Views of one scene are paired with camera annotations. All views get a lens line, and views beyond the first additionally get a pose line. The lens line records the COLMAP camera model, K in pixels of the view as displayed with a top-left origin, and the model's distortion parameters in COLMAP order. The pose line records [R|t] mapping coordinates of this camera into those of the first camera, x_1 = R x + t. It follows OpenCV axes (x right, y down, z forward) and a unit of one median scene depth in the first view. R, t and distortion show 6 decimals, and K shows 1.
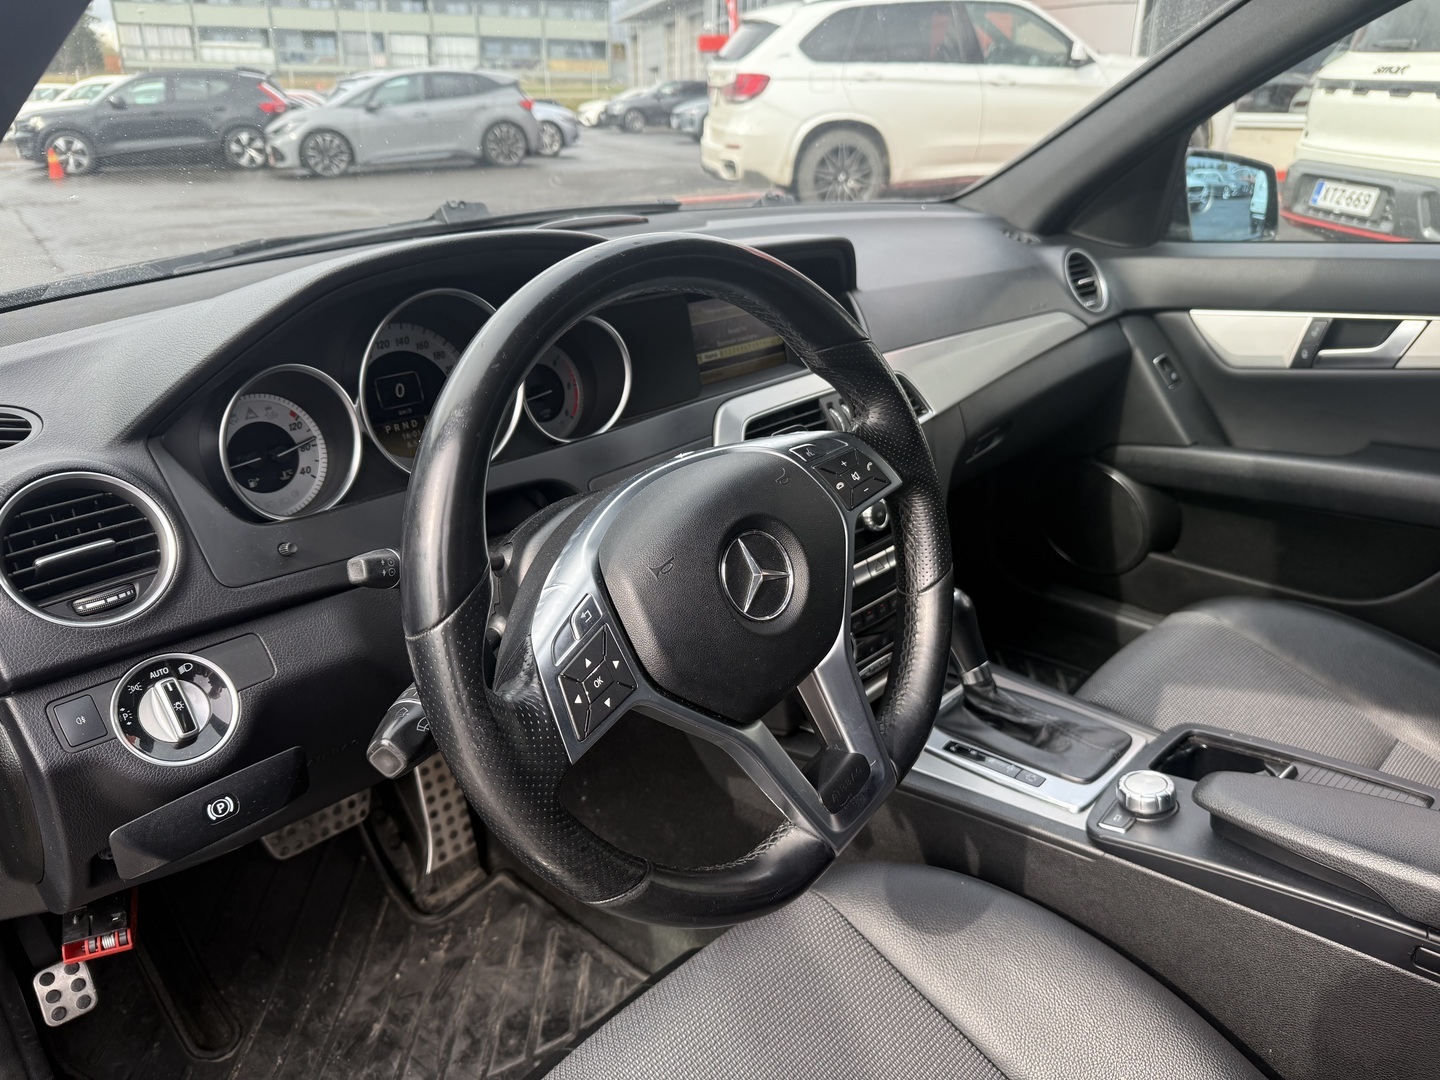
lens RADIAL K [[1005.9, 0, 715.3], [0, 1005.9, 560.2], [0, 0, 1]] dist [0.065968, -0.147654]
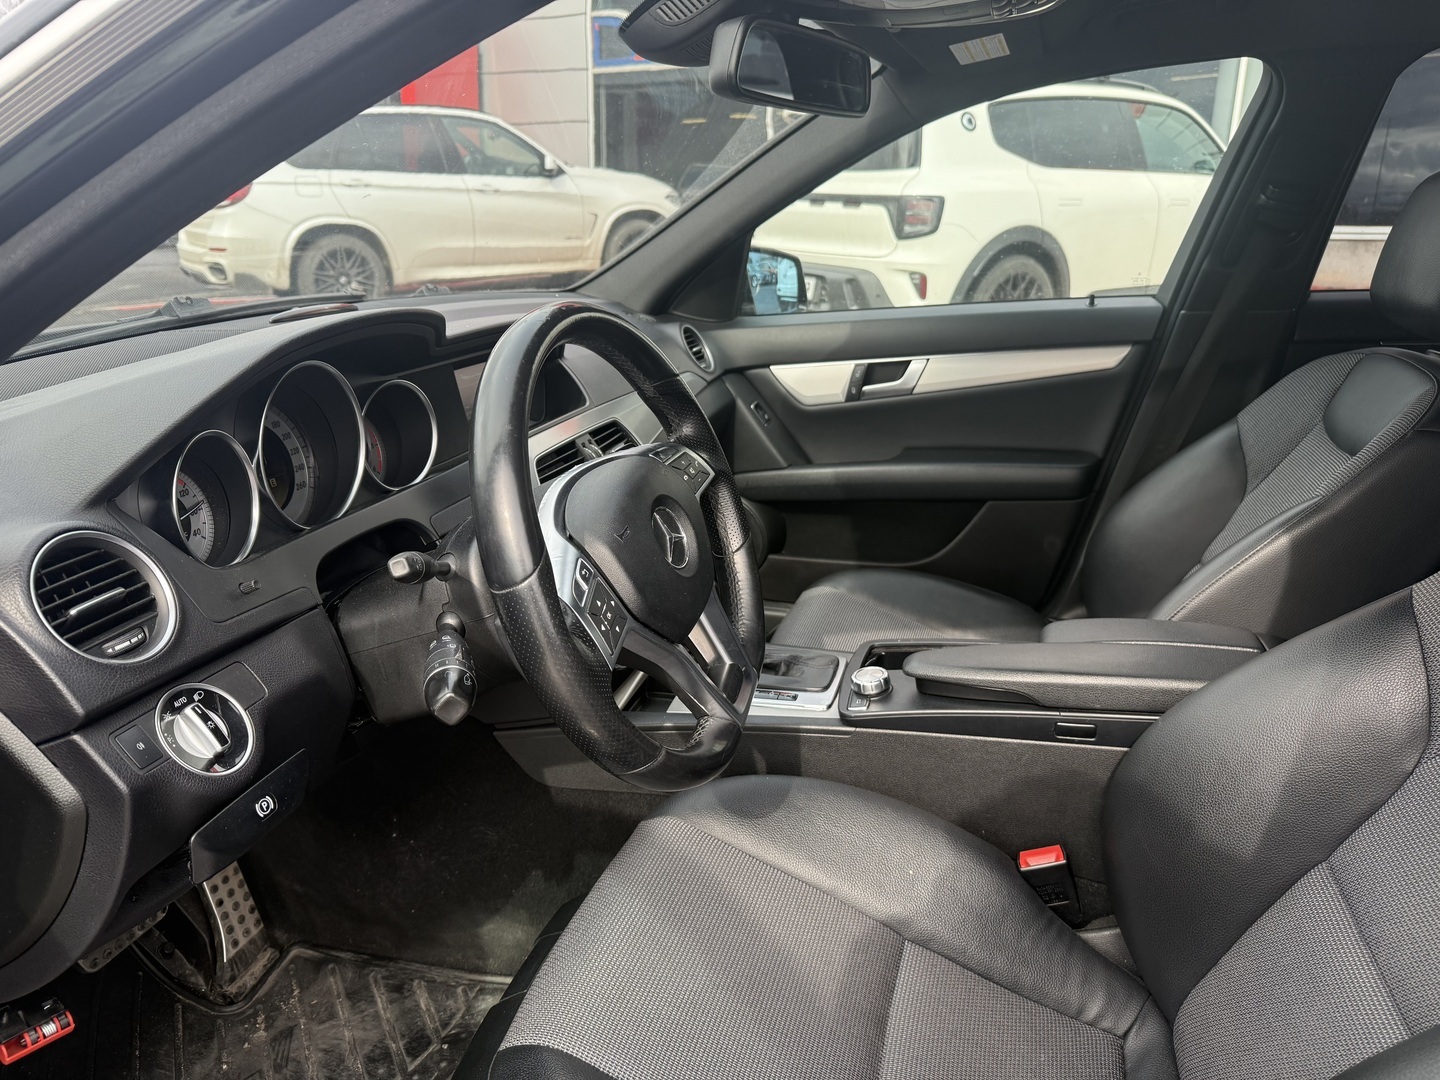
lens RADIAL K [[1005.9, 0, 715.3], [0, 1005.9, 560.2], [0, 0, 1]] dist [0.065968, -0.147654]
pose [[0.882907, -0.141664, 0.447667, -0.256808], [0.181173, 0.982354, -0.046452, 0.059048], [-0.433187, 0.122118, 0.892993, -0.135183]]
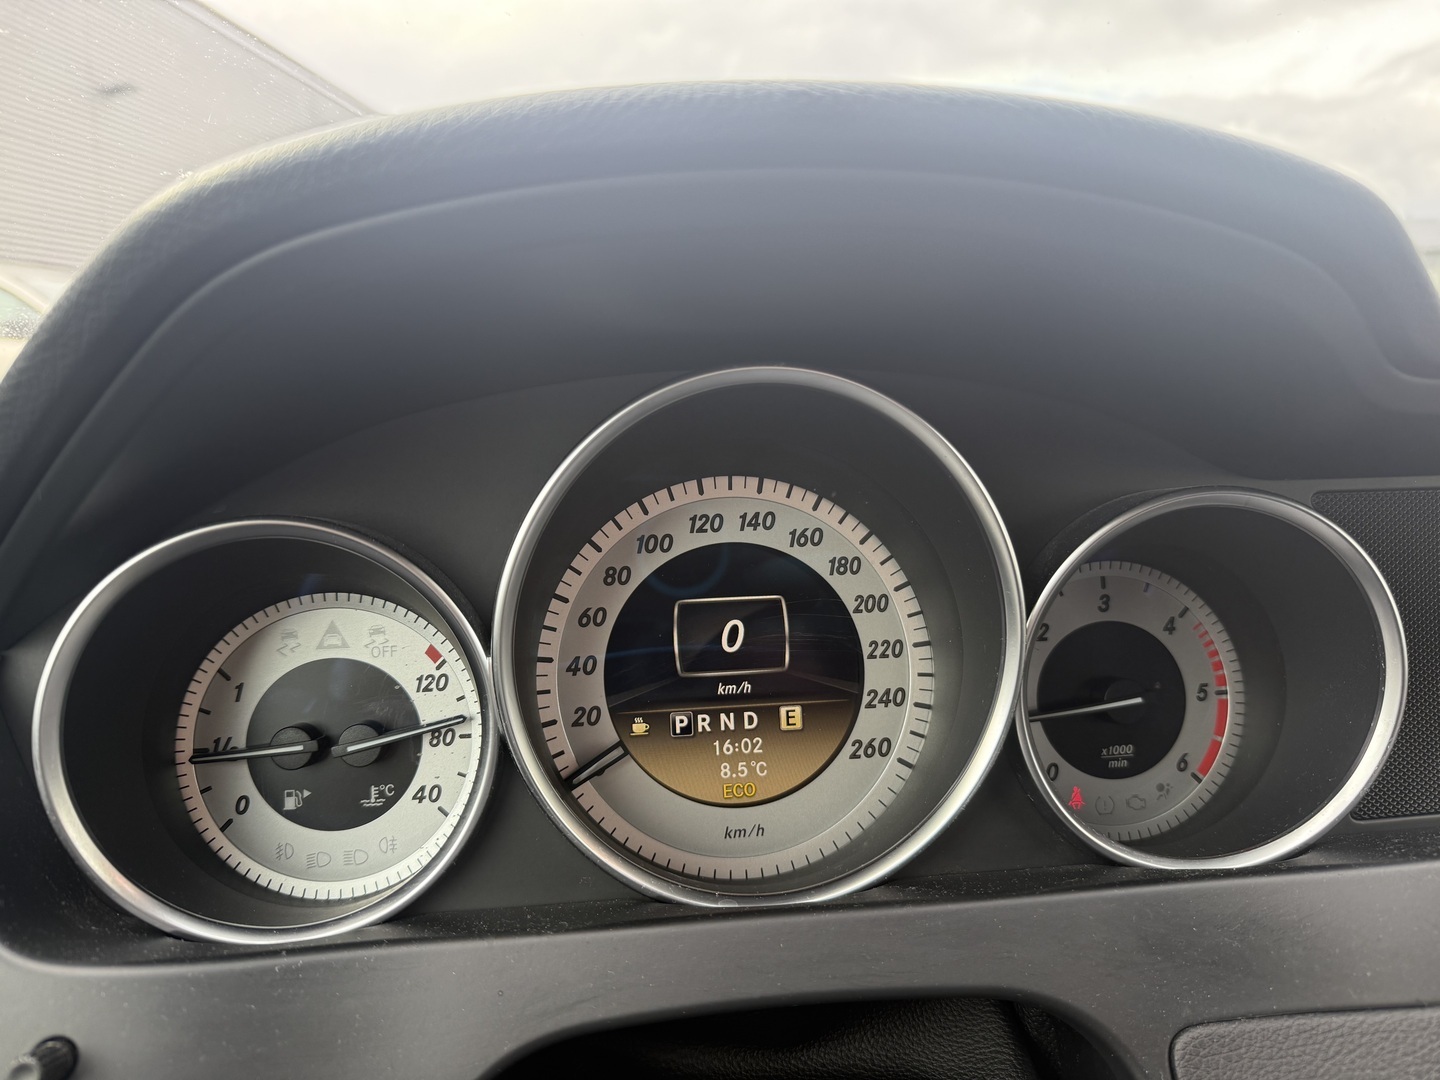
lens RADIAL K [[1005.9, 0, 715.3], [0, 1005.9, 560.2], [0, 0, 1]] dist [0.065968, -0.147654]
pose [[0.783791, 0.133146, -0.606583, -0.051357], [-0.253281, 0.960355, -0.116476, -0.101786], [0.567027, 0.244929, 0.786441, 0.459699]]
